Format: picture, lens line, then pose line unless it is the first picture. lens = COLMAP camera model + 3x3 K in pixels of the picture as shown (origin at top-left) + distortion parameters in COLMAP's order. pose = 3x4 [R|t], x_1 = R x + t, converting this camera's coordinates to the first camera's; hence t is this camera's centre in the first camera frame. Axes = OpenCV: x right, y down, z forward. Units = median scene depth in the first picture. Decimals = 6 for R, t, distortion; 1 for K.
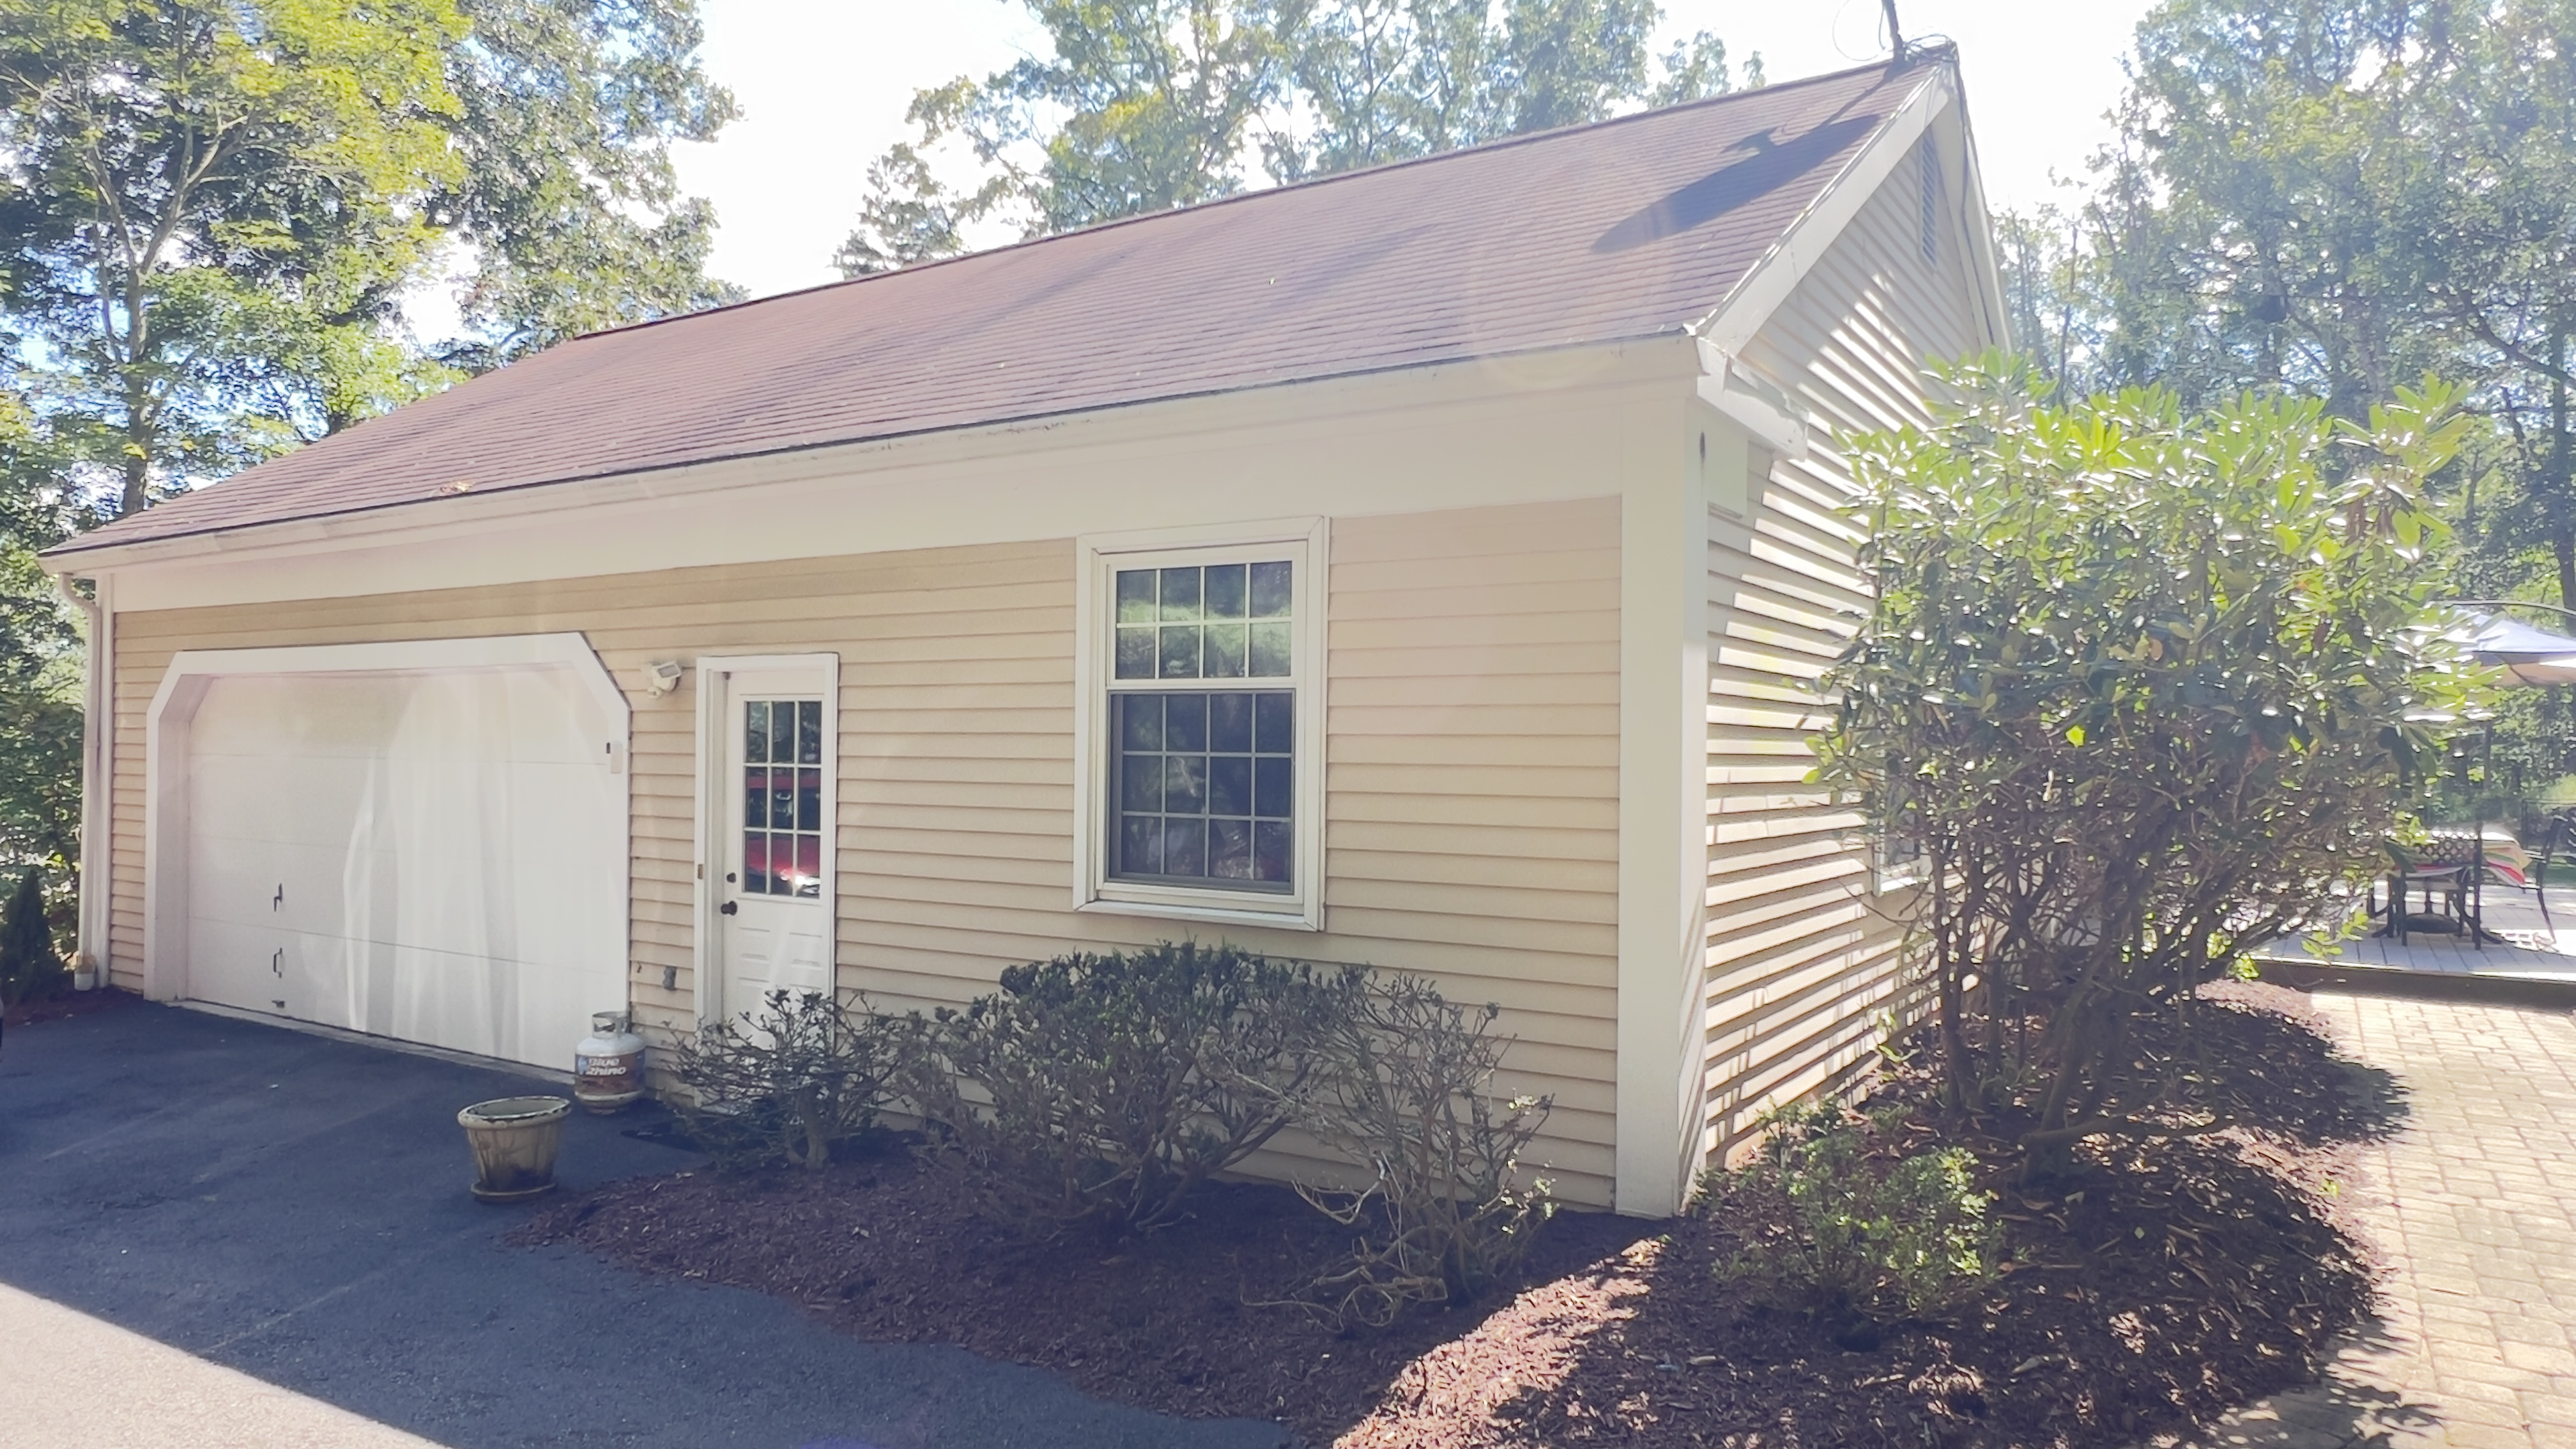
lens RADIAL K [[1628.2, 0, 1285.7], [0, 1628.2, 726.2], [0, 0, 1]] dist [-0.004069, 0.000778]
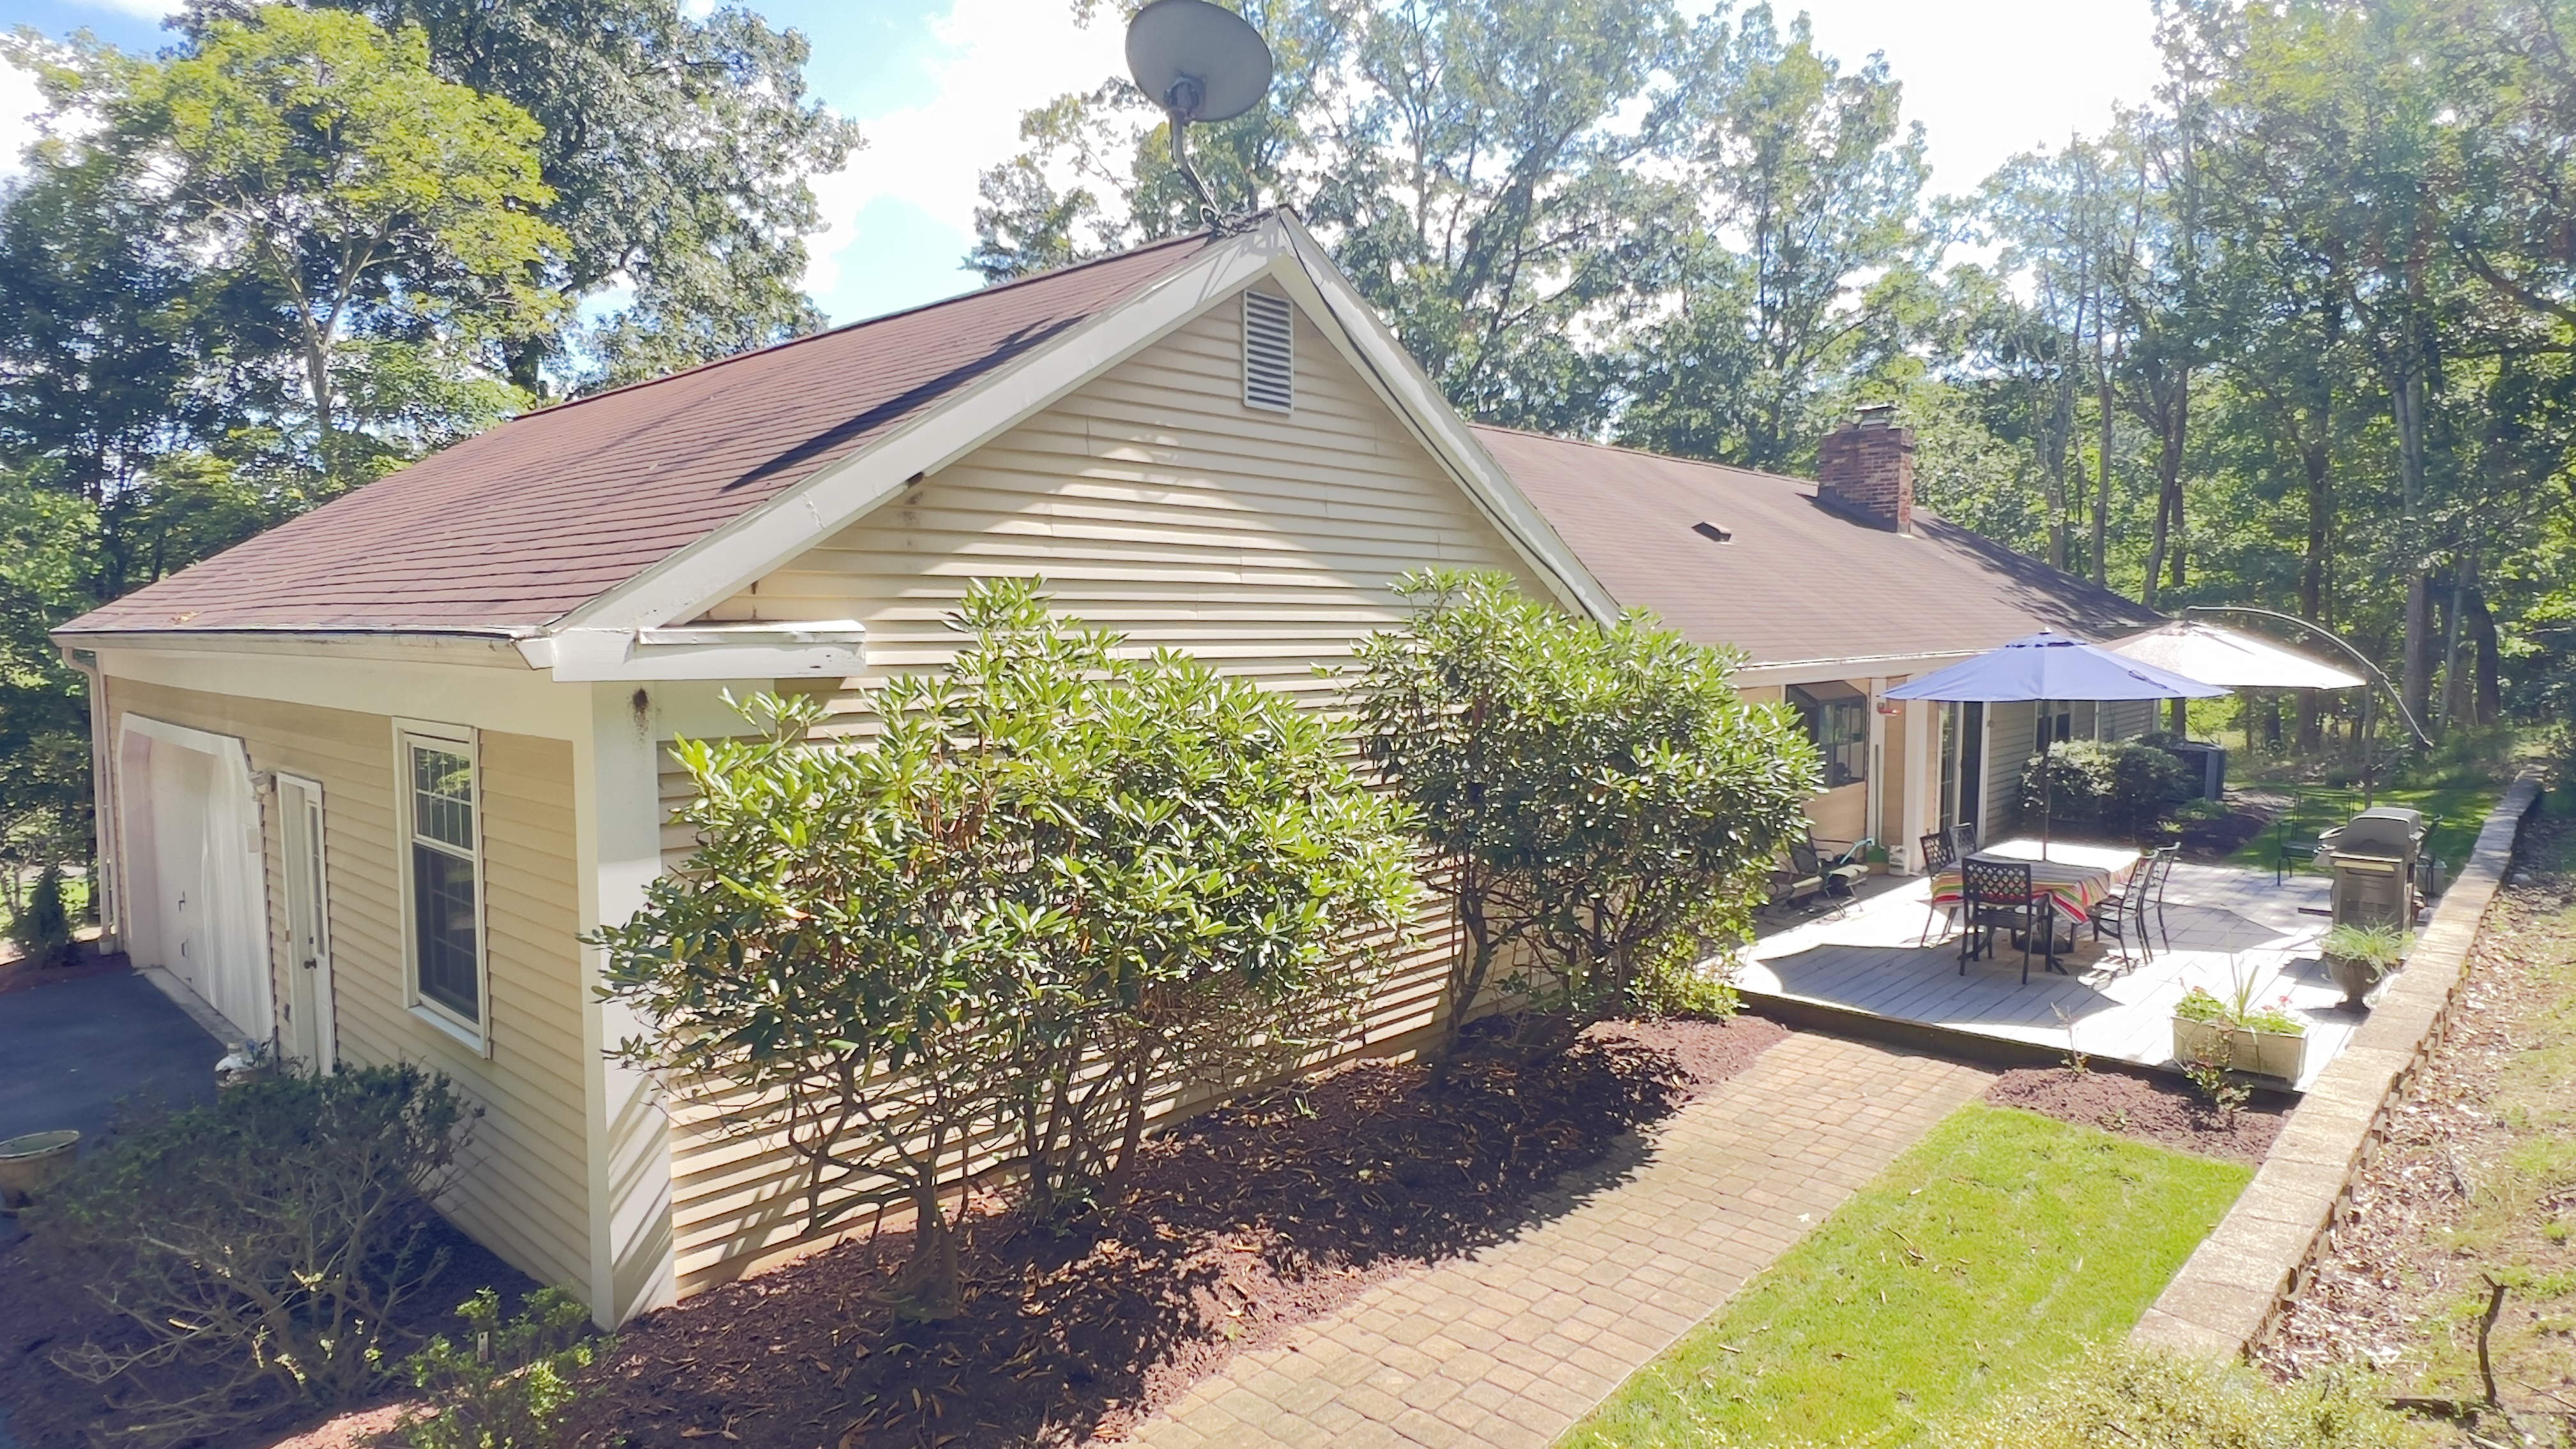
lens RADIAL K [[1428.1, 0, 1293.6], [0, 1428.1, 715.1], [0, 0, 1]] dist [0.000295, -0.000383]
pose [[0.985117, 0.004528, -0.171826, 0.149278], [0.008081, 0.997328, 0.072610, -0.038763], [0.171696, -0.072918, 0.982448, 0.008654]]
